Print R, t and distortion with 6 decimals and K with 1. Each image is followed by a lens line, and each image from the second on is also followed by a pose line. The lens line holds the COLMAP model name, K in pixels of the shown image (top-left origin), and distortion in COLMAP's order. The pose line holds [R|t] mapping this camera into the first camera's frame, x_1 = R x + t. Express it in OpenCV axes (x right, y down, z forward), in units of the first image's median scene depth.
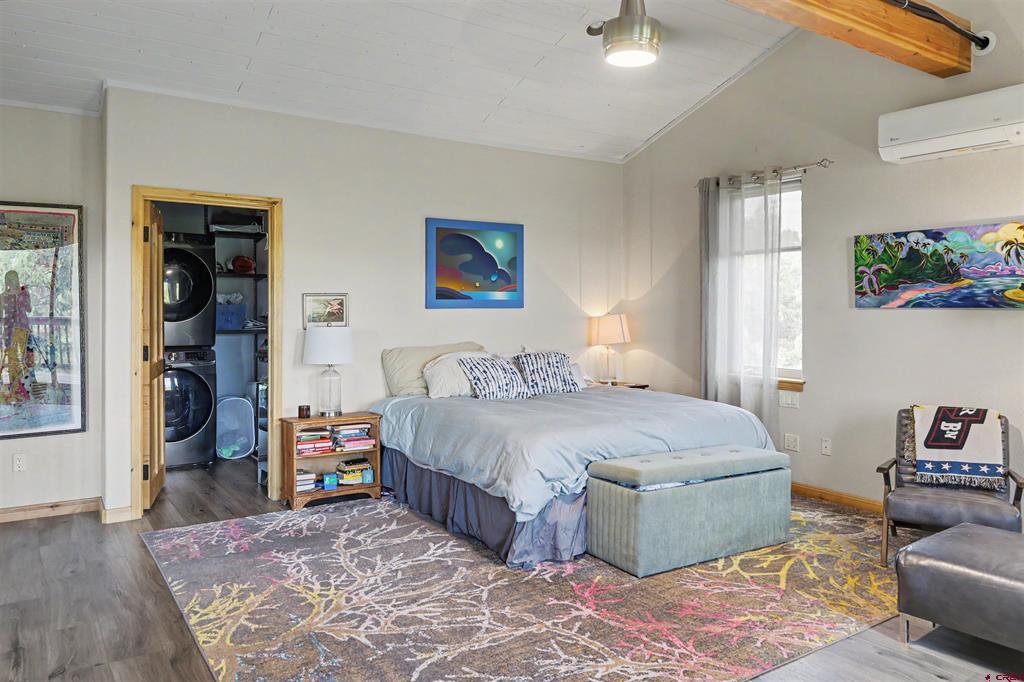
lens RADIAL K [[712.1, 0, 507.0], [0, 712.1, 326.0], [0, 0, 1]] dist [0.000602, -0.002097]
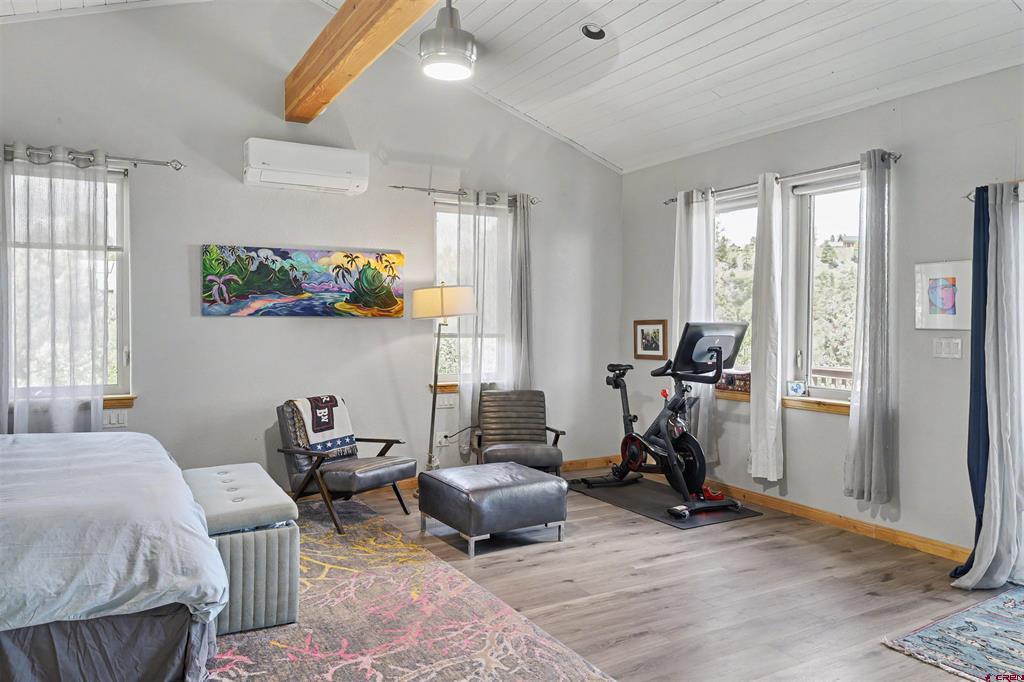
lens RADIAL K [[712.1, 0, 507.0], [0, 712.1, 326.0], [0, 0, 1]] dist [0.000602, -0.002097]
pose [[0.087101, -0.009379, 0.996155, -0.555003], [0.021785, 0.999734, 0.007508, -0.010032], [-0.995961, 0.021047, 0.087282, 0.550855]]
